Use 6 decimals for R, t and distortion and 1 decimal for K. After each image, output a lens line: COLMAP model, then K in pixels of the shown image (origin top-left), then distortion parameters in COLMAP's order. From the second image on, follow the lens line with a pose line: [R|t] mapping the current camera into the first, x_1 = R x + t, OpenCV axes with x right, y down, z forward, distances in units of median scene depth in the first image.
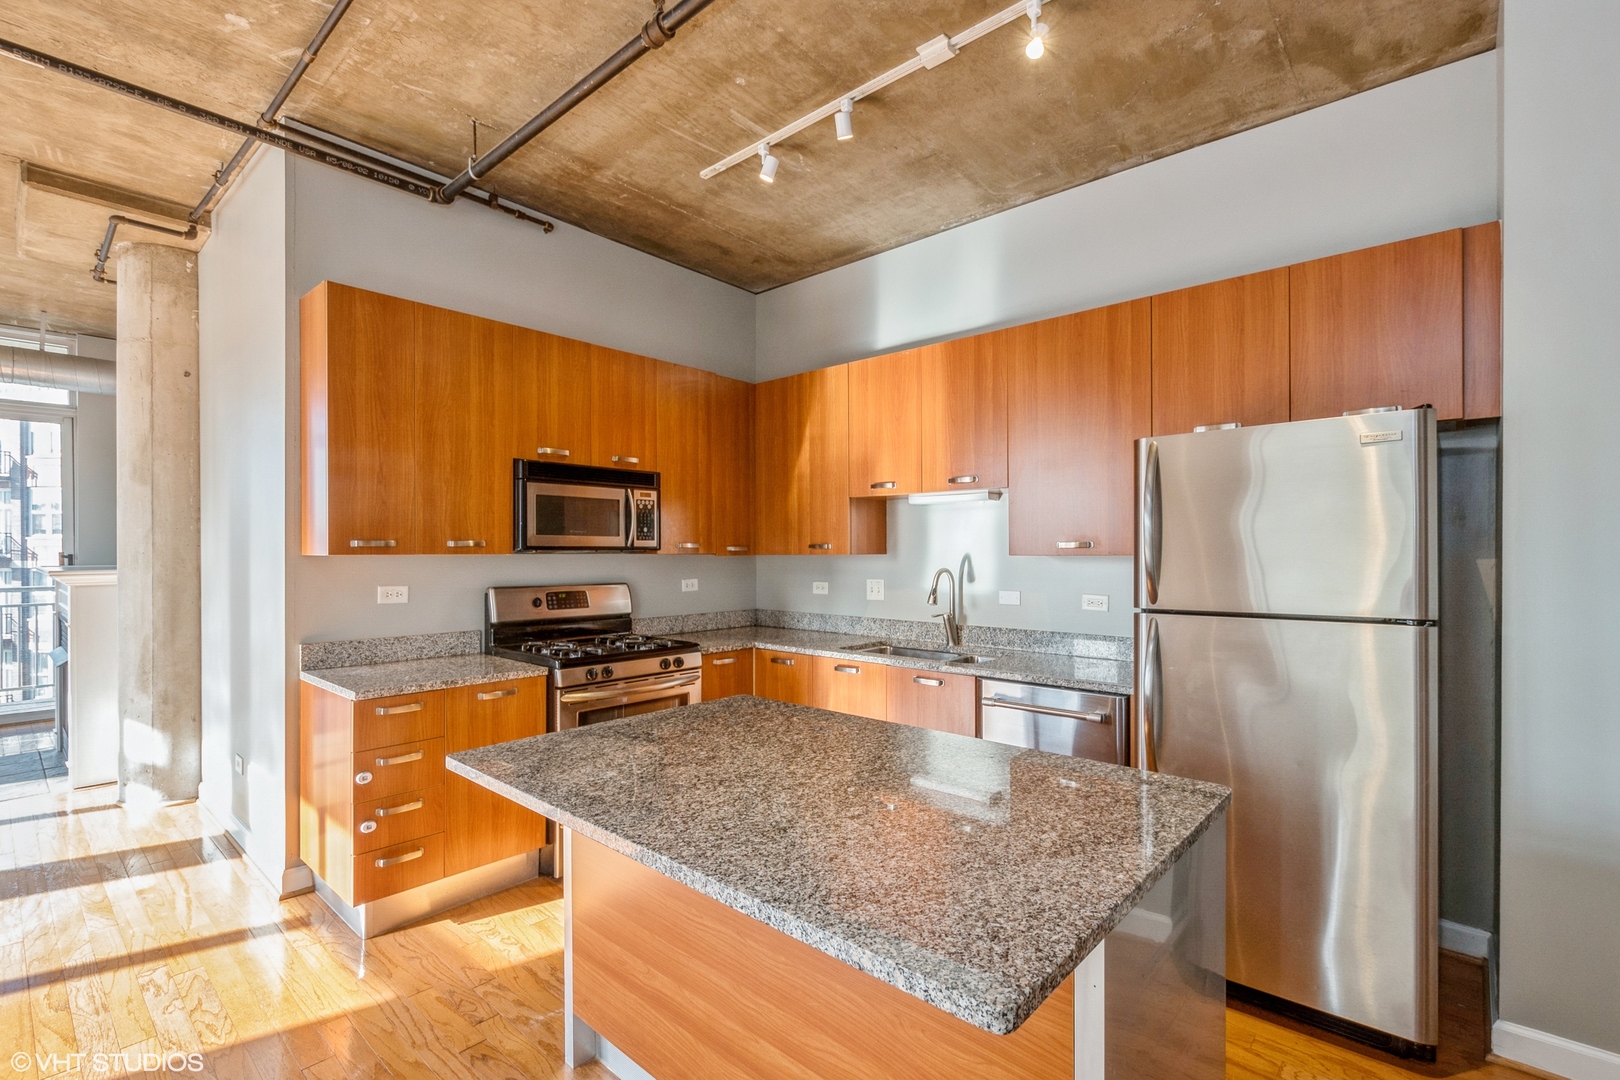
lens RADIAL K [[730.3, 0, 810.8], [0, 730.3, 555.7], [0, 0, 1]] dist [-0.000752, -0.000022]
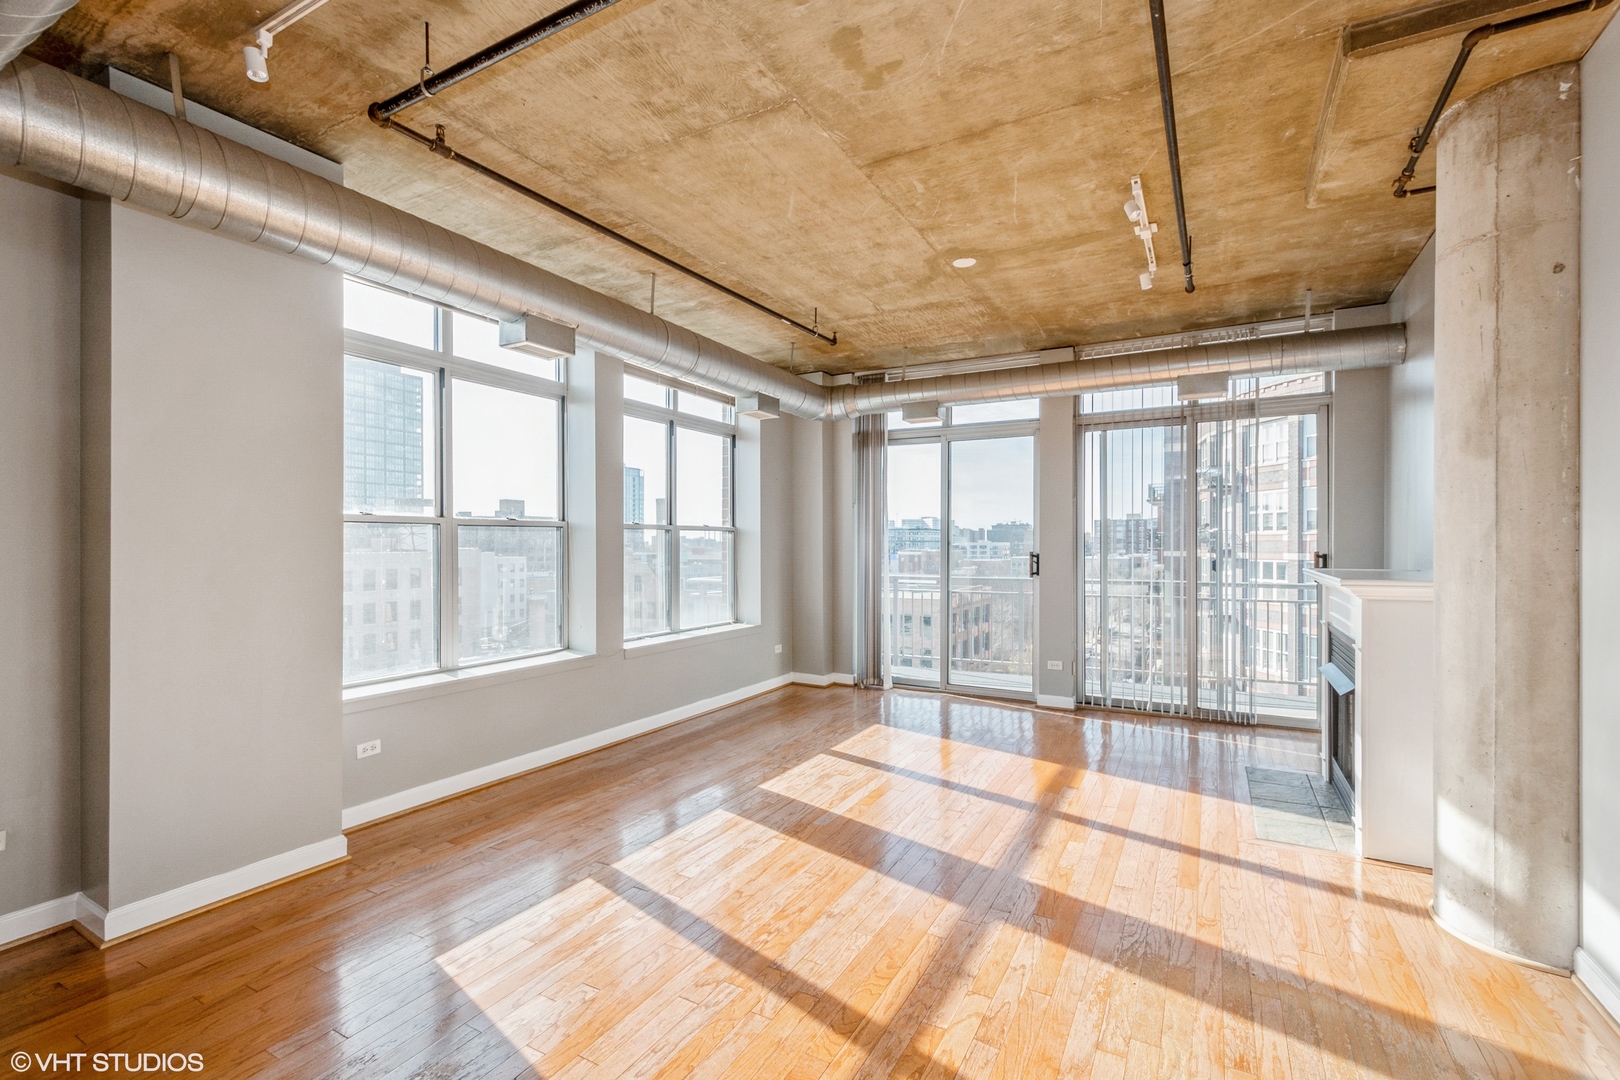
lens RADIAL K [[725.5, 0, 810.0], [0, 725.5, 540.0], [0, 0, 1]] dist [-0.001650, 0.000084]
pose [[0.213470, -0.004598, -0.976939, -0.421726], [-0.006947, 0.999956, -0.006225, -0.015069], [0.976925, 0.008116, 0.213428, 0.278238]]
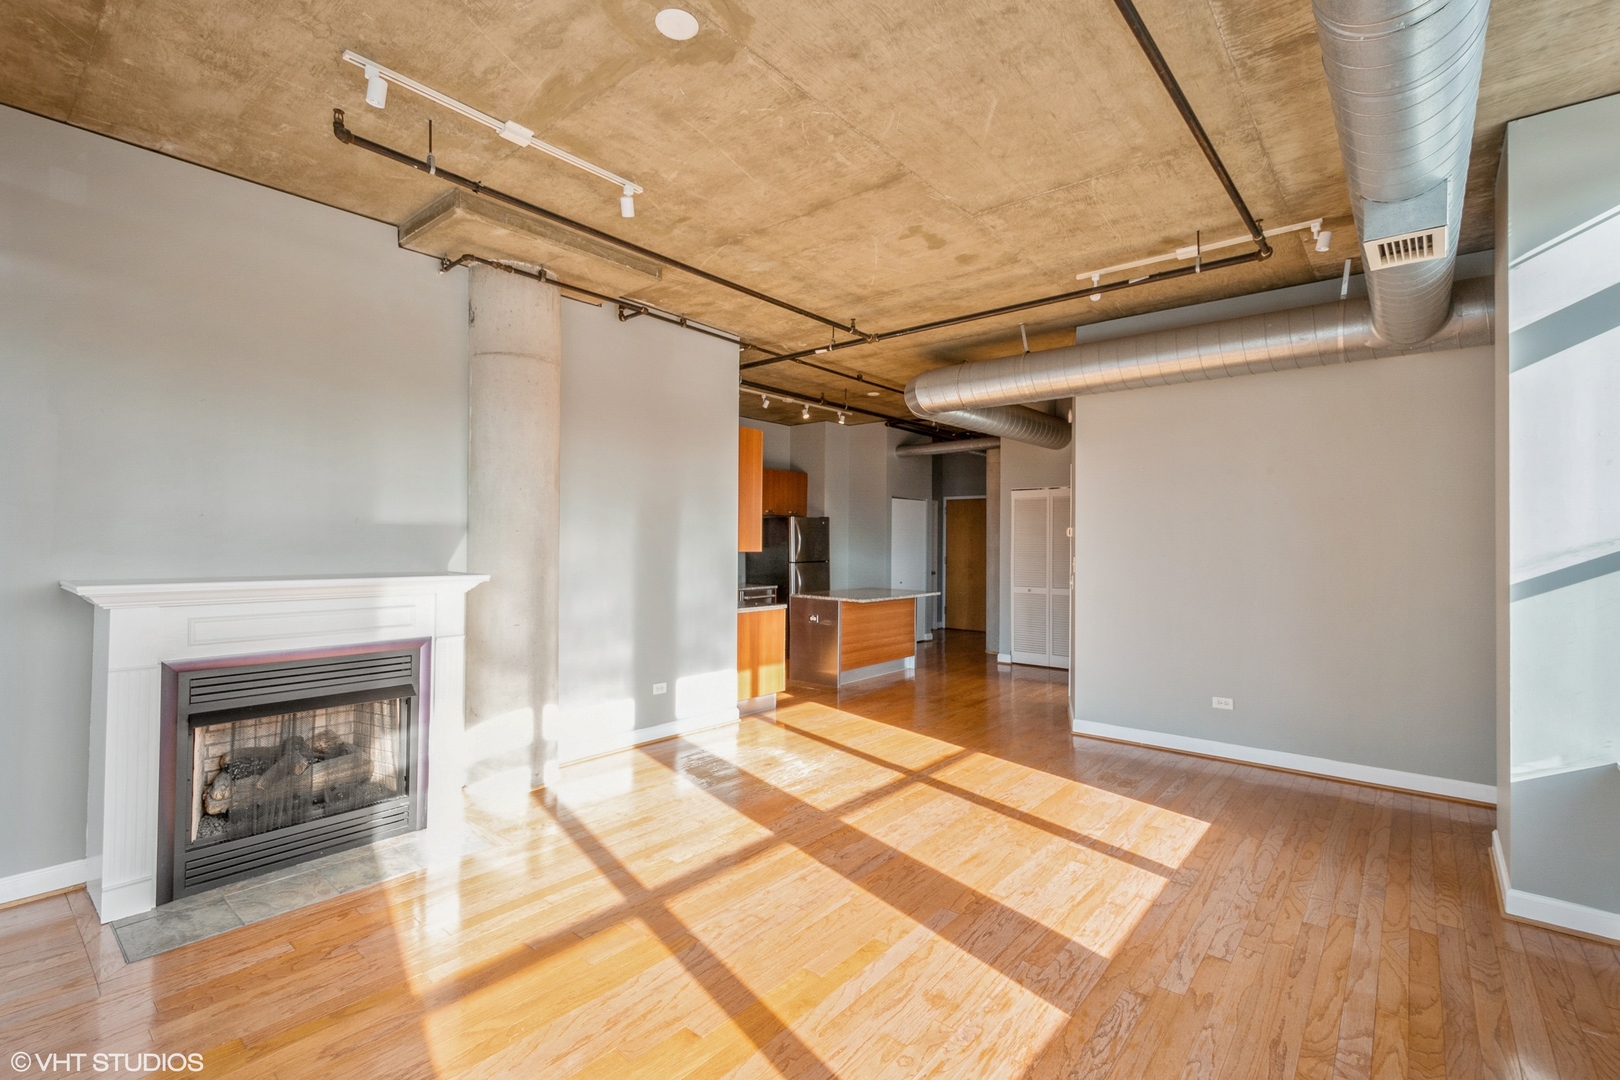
lens RADIAL K [[725.5, 0, 810.0], [0, 725.5, 540.0], [0, 0, 1]] dist [-0.001650, 0.000084]
pose [[-0.032330, 0.001445, 0.999476, -2.109465], [0.001865, 0.999997, -0.001386, -0.024422], [-0.999476, 0.001819, -0.032333, 0.667155]]
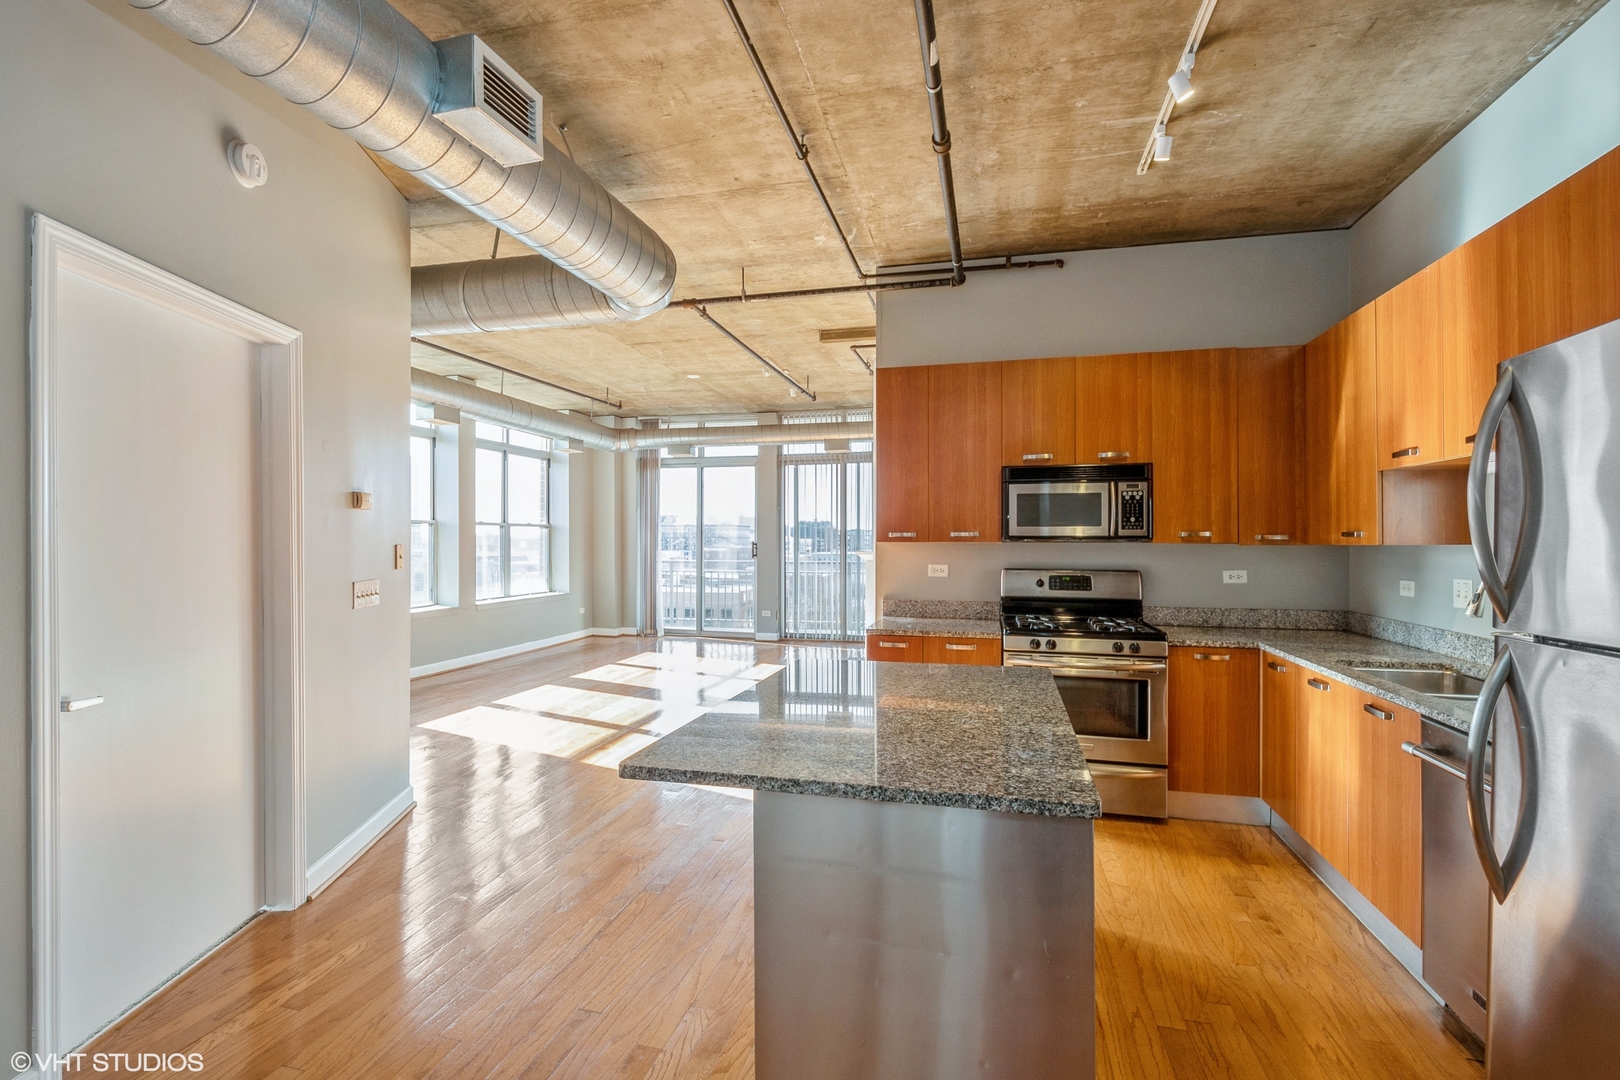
lens RADIAL K [[725.5, 0, 810.0], [0, 725.5, 540.0], [0, 0, 1]] dist [-0.001650, 0.000084]
pose [[0.462288, 0.000584, -0.886730, 0.475581], [-0.007738, 0.999964, -0.003375, 0.000743], [0.886696, 0.008422, 0.462276, 0.110385]]
